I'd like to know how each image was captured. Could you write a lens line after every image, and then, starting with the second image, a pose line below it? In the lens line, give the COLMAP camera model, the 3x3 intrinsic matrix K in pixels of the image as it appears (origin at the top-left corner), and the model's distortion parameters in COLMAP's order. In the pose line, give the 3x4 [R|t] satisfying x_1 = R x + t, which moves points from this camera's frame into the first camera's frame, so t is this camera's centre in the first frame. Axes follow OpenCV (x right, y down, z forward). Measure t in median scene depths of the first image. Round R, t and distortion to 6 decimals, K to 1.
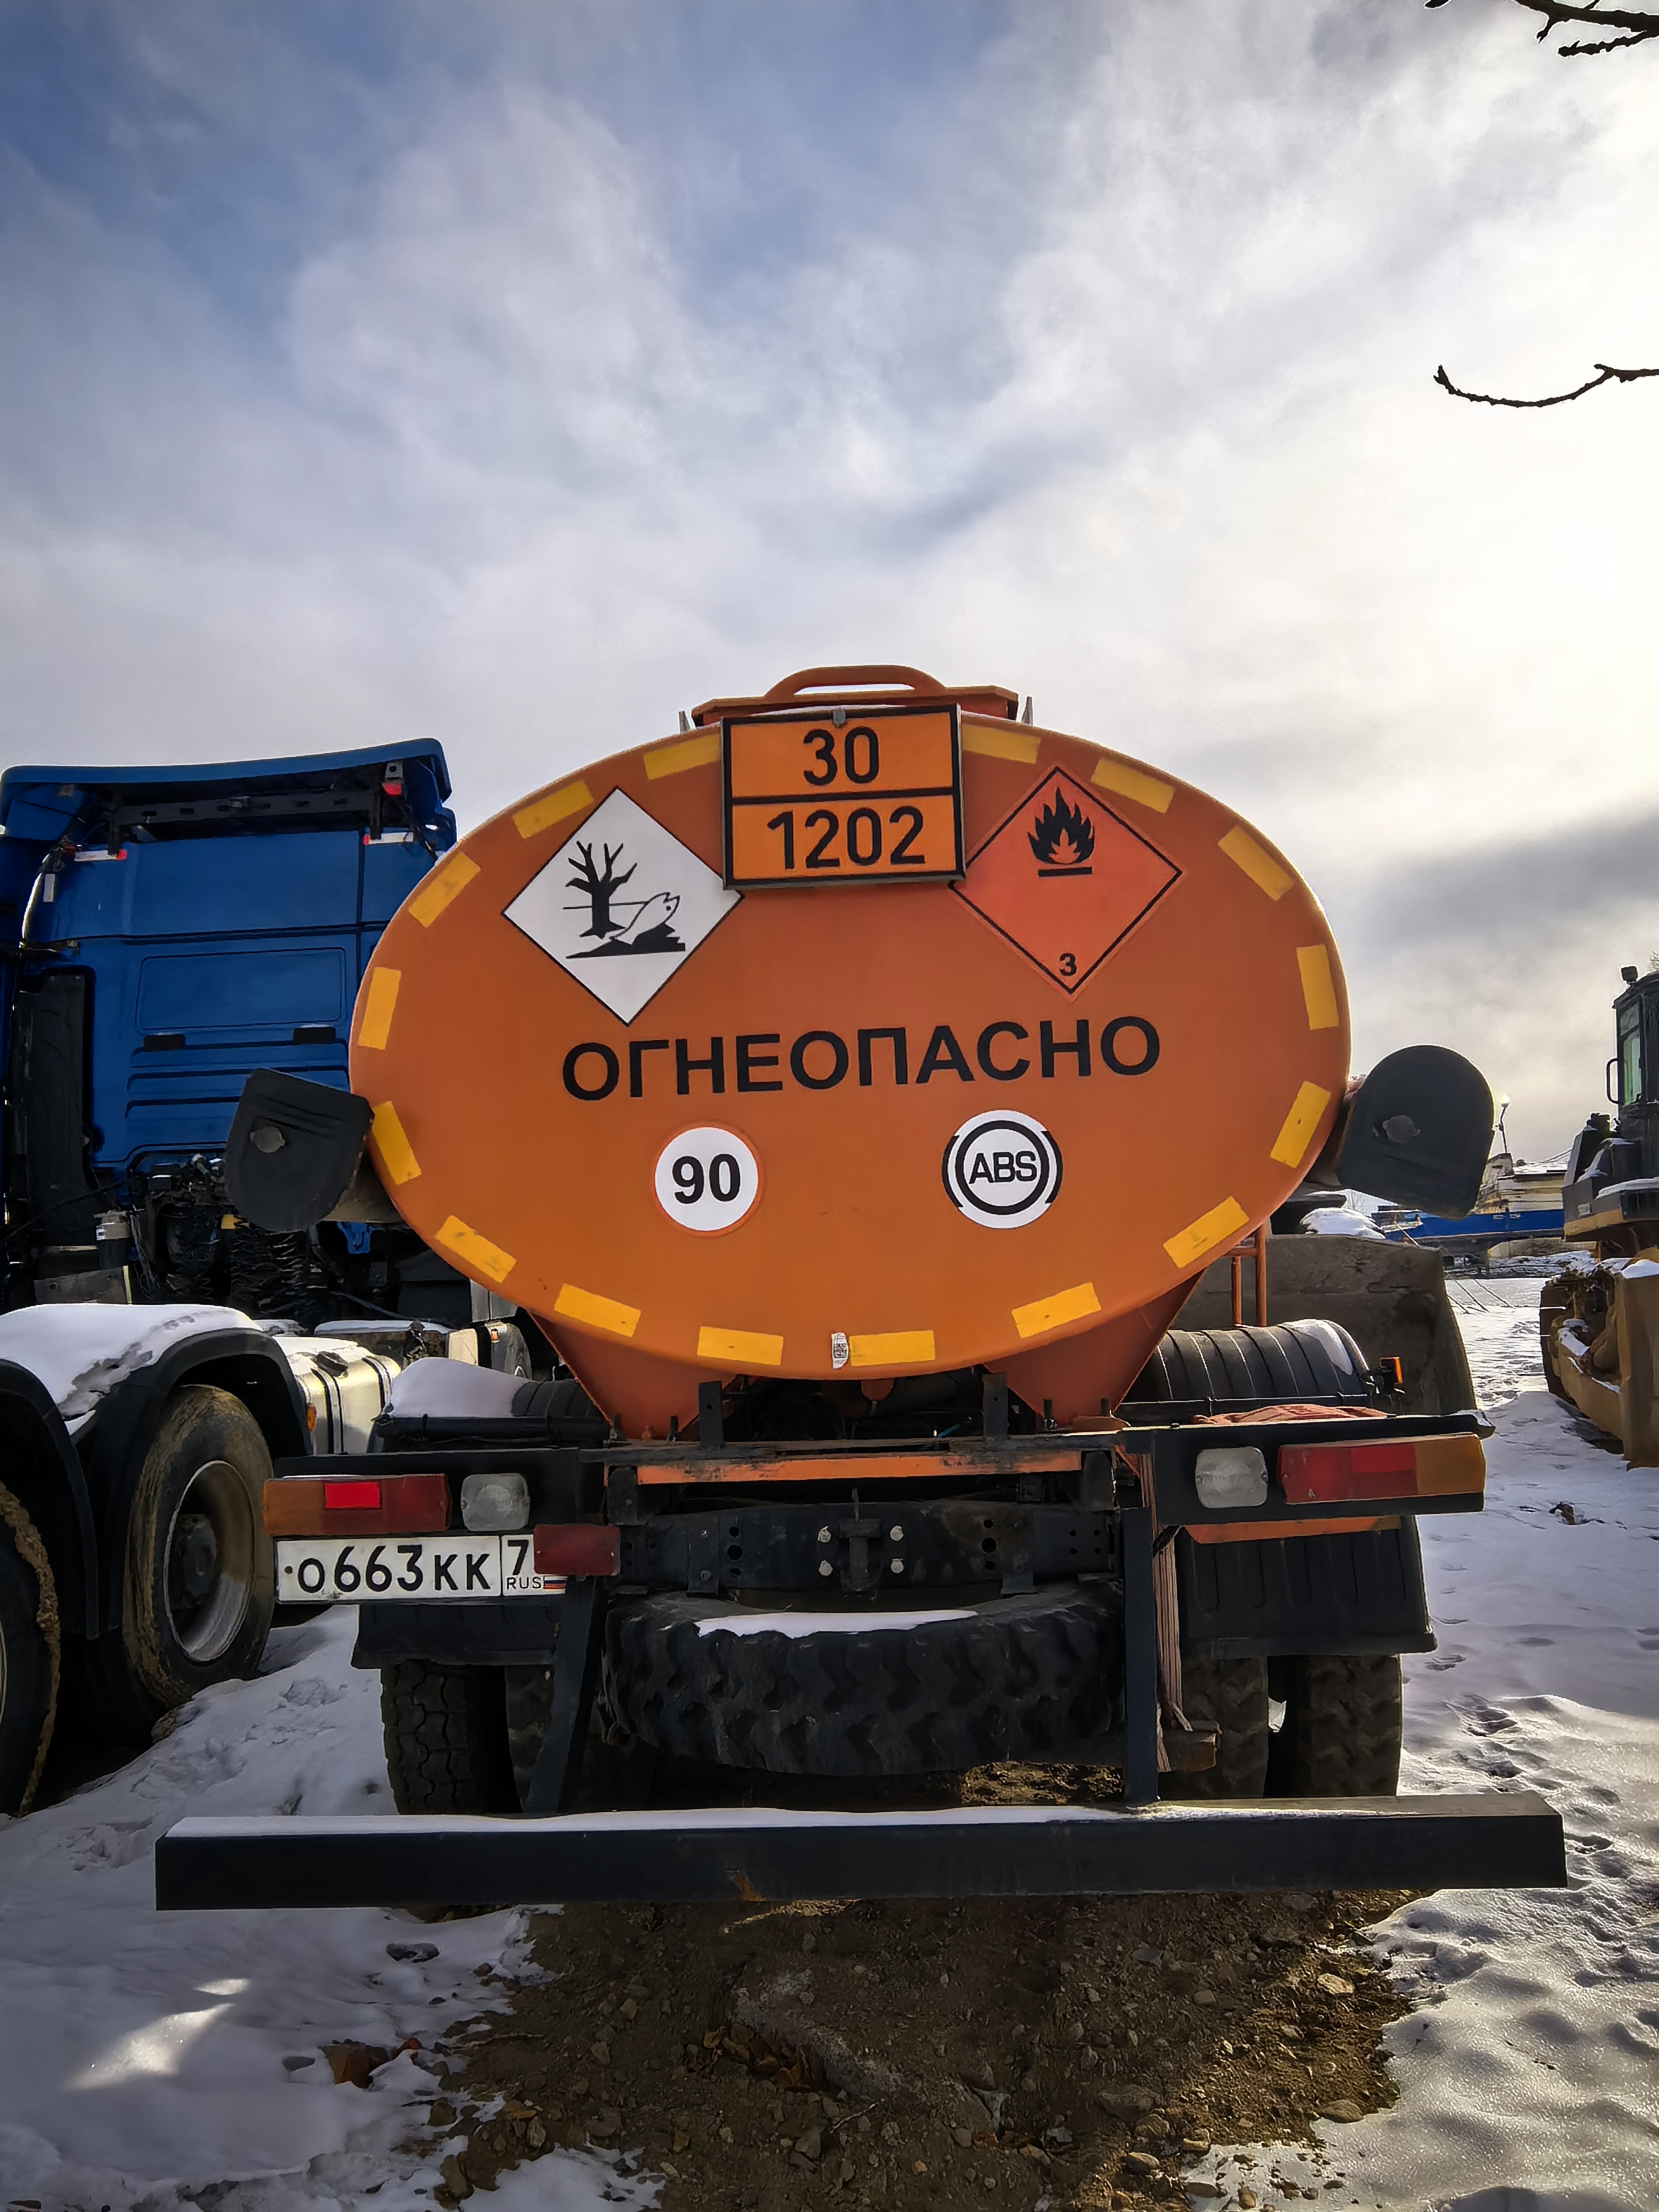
lens RADIAL K [[1580.6, 0, 813.3], [0, 1580.6, 1110.2], [0, 0, 1]] dist [-0.027220, 0.033282]
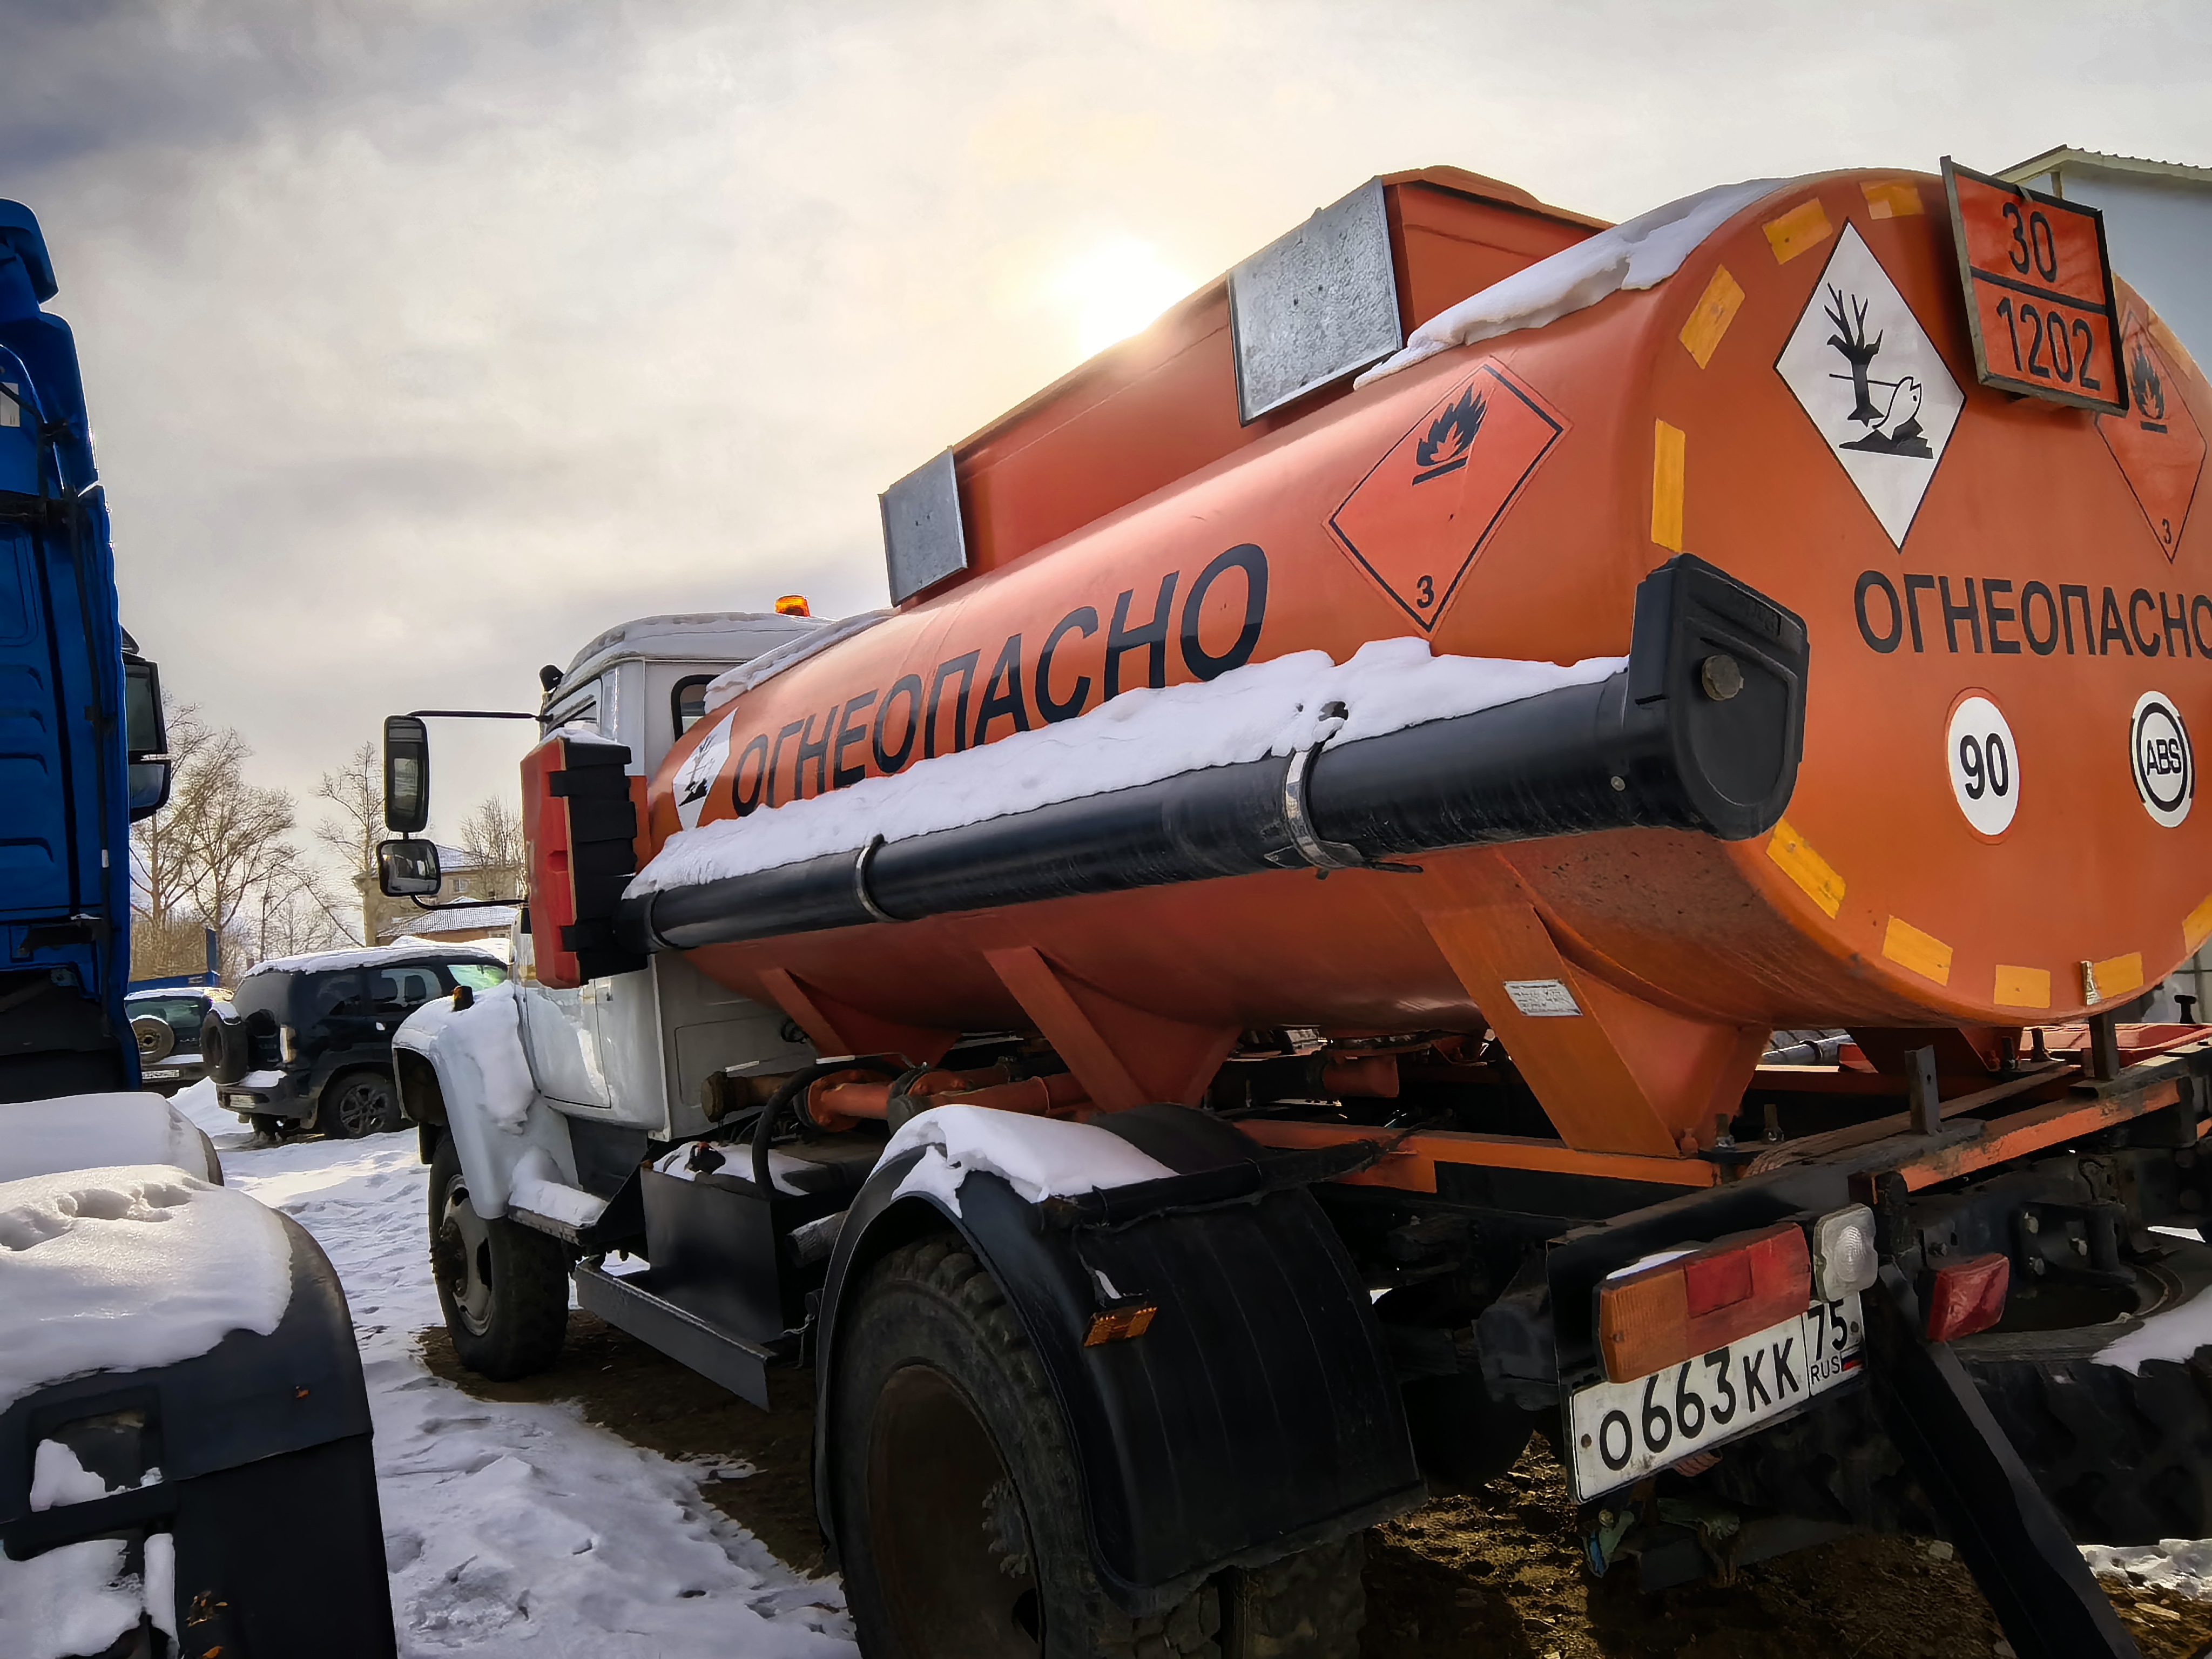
lens RADIAL K [[1580.6, 0, 1101.4], [0, 1580.6, 821.0], [0, 0, 1]] dist [-0.027220, 0.033282]
pose [[0.786977, -0.003935, 0.616970, -0.834610], [0.013975, 0.999837, -0.011449, 0.070678], [-0.616824, 0.017632, 0.786903, 0.659769]]
